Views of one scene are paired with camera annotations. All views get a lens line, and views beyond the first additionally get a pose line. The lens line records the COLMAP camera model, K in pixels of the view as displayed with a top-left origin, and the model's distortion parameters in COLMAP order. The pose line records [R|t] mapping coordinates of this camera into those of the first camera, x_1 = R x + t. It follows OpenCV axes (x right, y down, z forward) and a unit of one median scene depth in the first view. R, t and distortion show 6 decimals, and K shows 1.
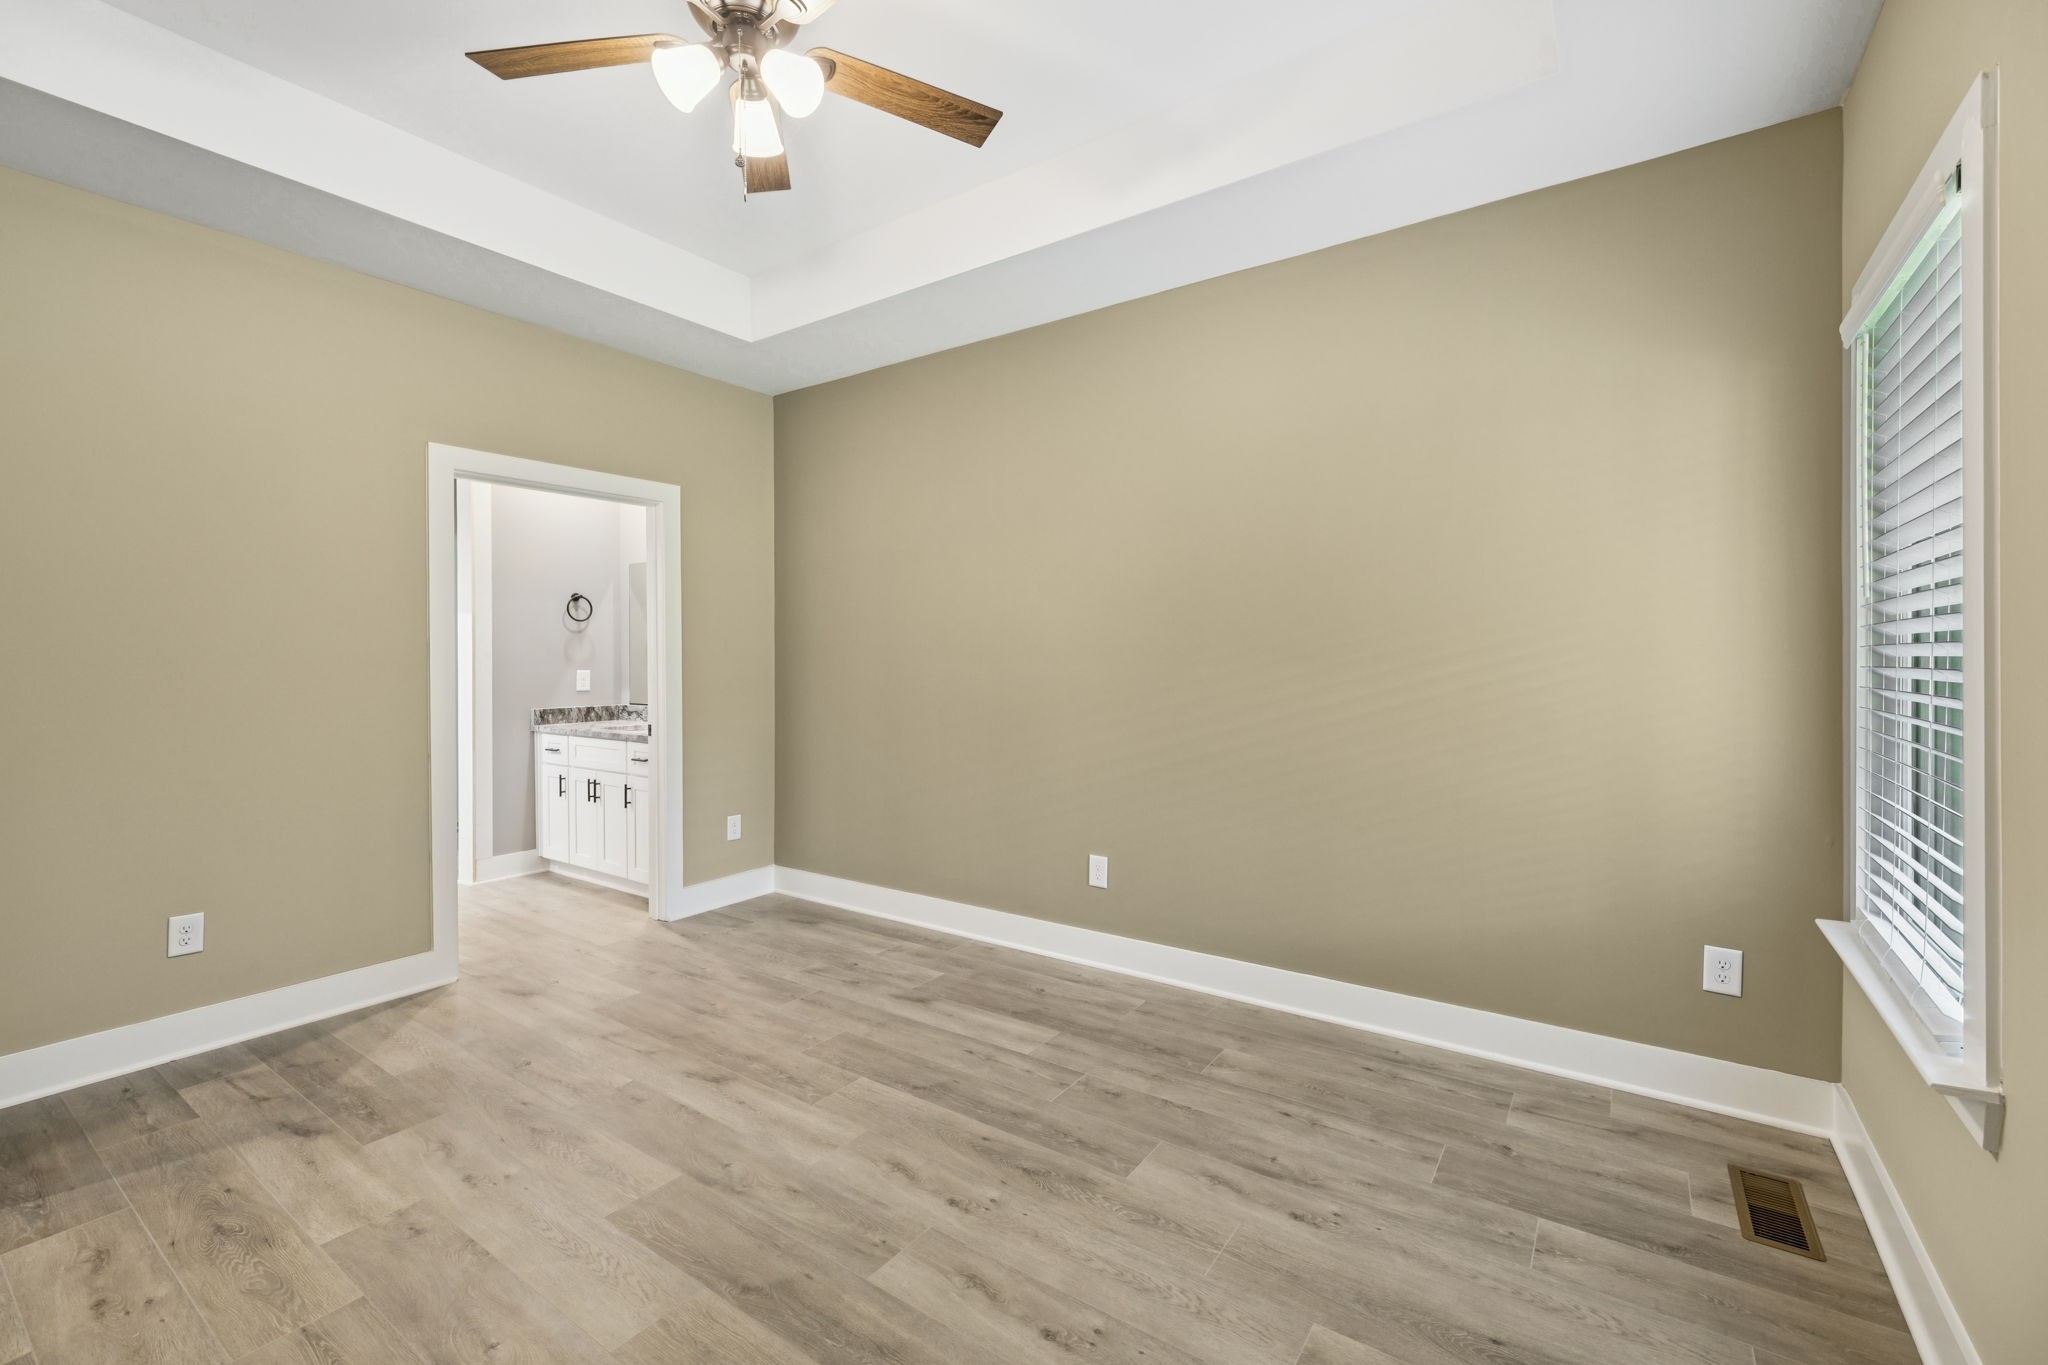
lens RADIAL K [[869.5, 0, 1025.2], [0, 869.5, 664.2], [0, 0, 1]] dist [0.001334, 0.000310]
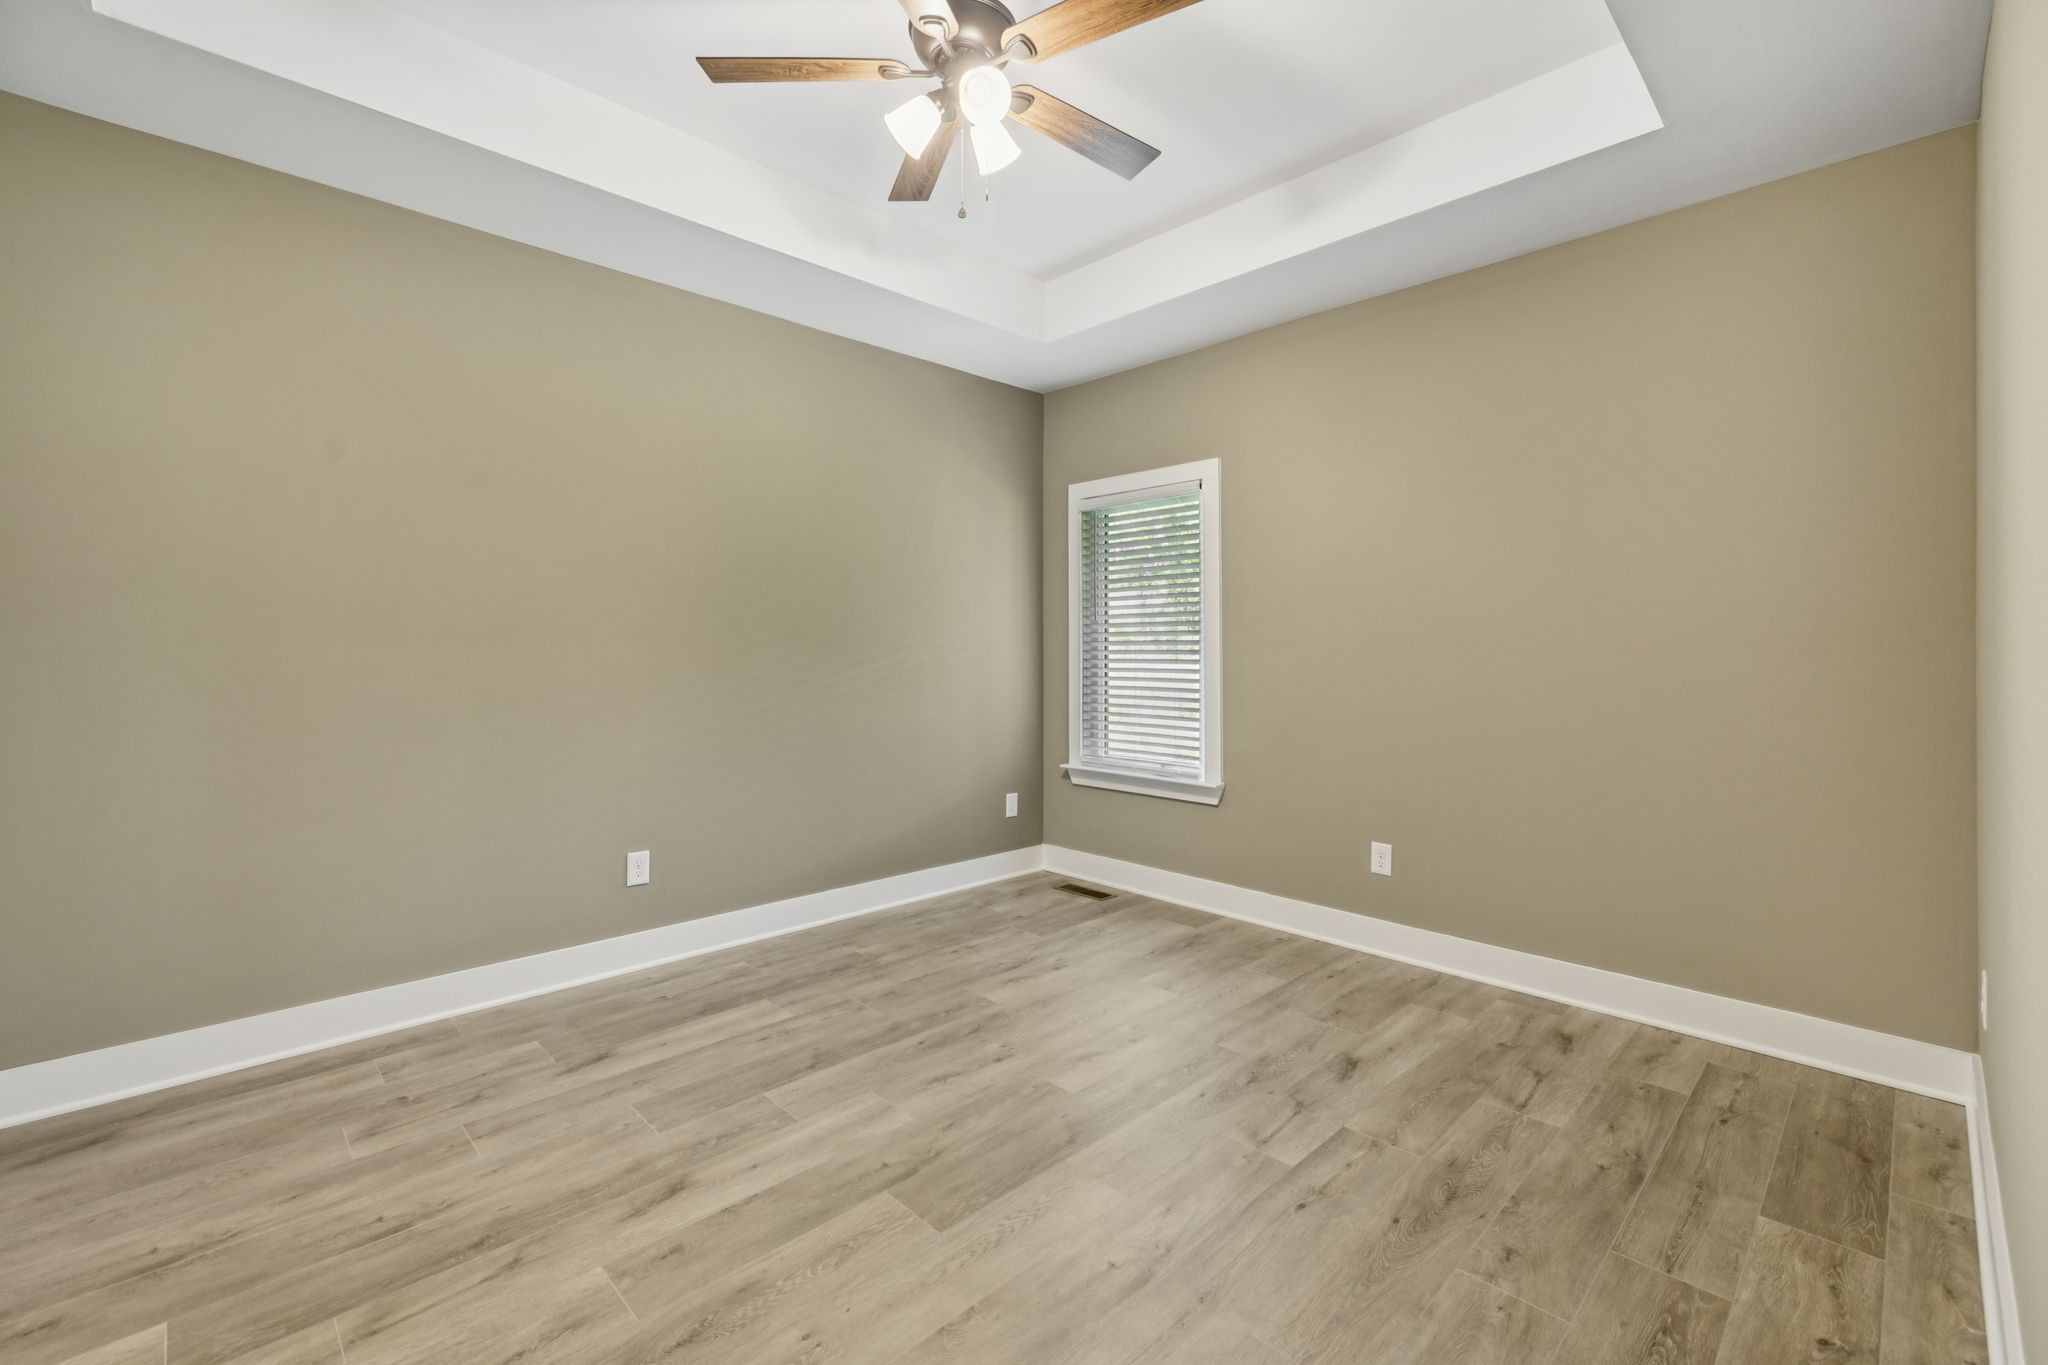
lens RADIAL K [[869.5, 0, 1025.2], [0, 869.5, 664.2], [0, 0, 1]] dist [0.001334, 0.000310]
pose [[0.186091, -0.010902, 0.982472, -1.088060], [0.004403, 0.999938, 0.010261, 0.009167], [-0.982523, 0.002416, 0.186127, 0.576666]]
